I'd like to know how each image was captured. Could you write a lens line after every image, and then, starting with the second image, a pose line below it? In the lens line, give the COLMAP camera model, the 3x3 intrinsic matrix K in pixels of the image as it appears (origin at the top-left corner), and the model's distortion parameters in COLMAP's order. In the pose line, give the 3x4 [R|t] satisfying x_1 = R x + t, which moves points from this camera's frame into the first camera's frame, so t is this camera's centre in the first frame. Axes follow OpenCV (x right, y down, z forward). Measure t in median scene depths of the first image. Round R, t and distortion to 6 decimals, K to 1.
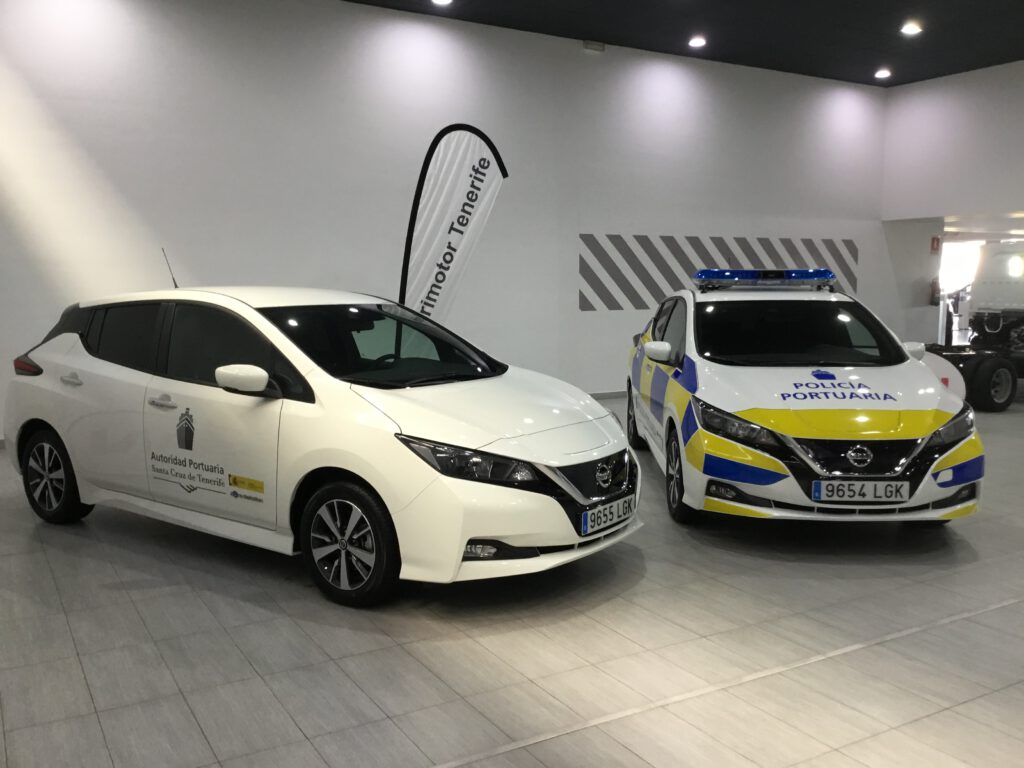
lens RADIAL K [[932.4, 0, 512.0], [0, 932.4, 384.0], [0, 0, 1]] dist [0.039019, -0.014128]
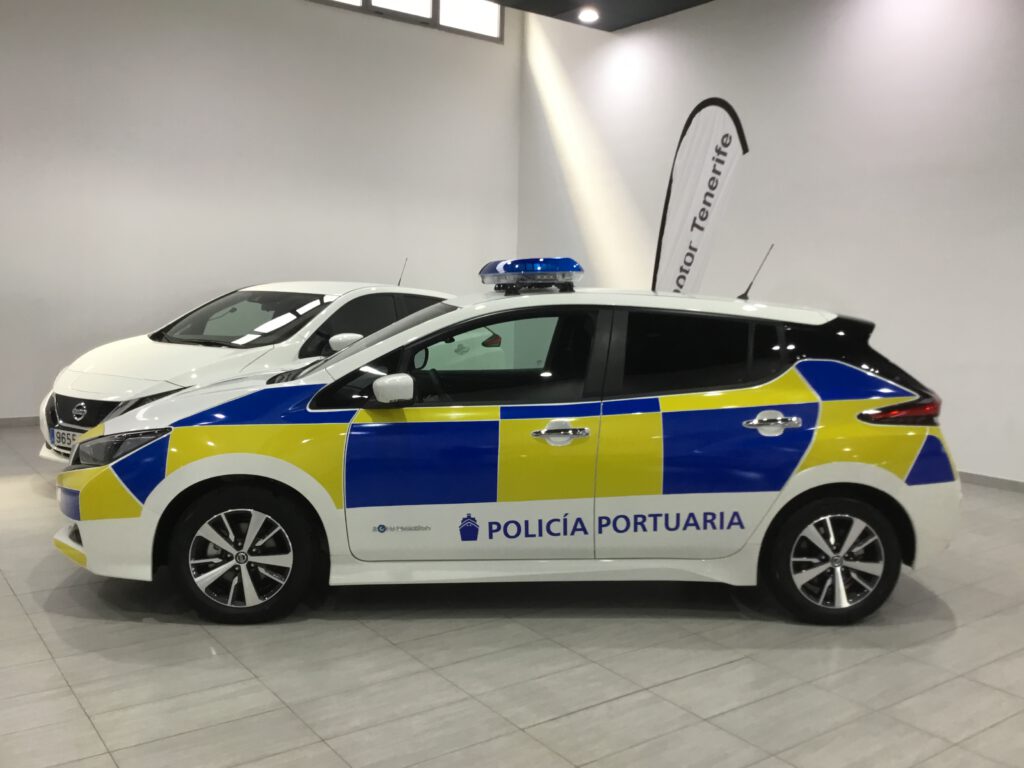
lens RADIAL K [[932.4, 0, 512.0], [0, 932.4, 384.0], [0, 0, 1]] dist [0.039019, -0.014128]
pose [[0.107921, 0.102701, -0.988840, 0.775040], [-0.137097, 0.986684, 0.087515, -0.075036], [0.984661, 0.126122, 0.120564, 0.752510]]
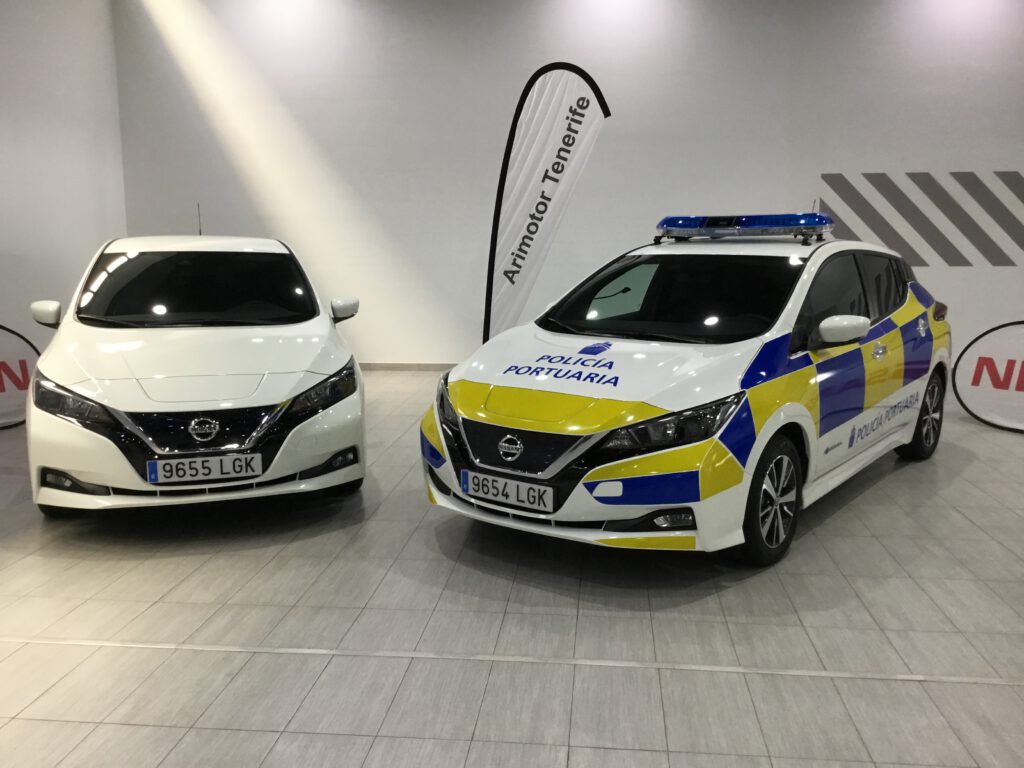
lens RADIAL K [[925.8, 0, 512.0], [0, 925.8, 384.0], [0, 0, 1]] dist [0.164973, -0.388266]
pose [[0.805615, 0.091983, -0.585255, 0.486055], [-0.062100, 0.995542, 0.070985, -0.020713], [0.589176, -0.020842, 0.807736, 0.204011]]
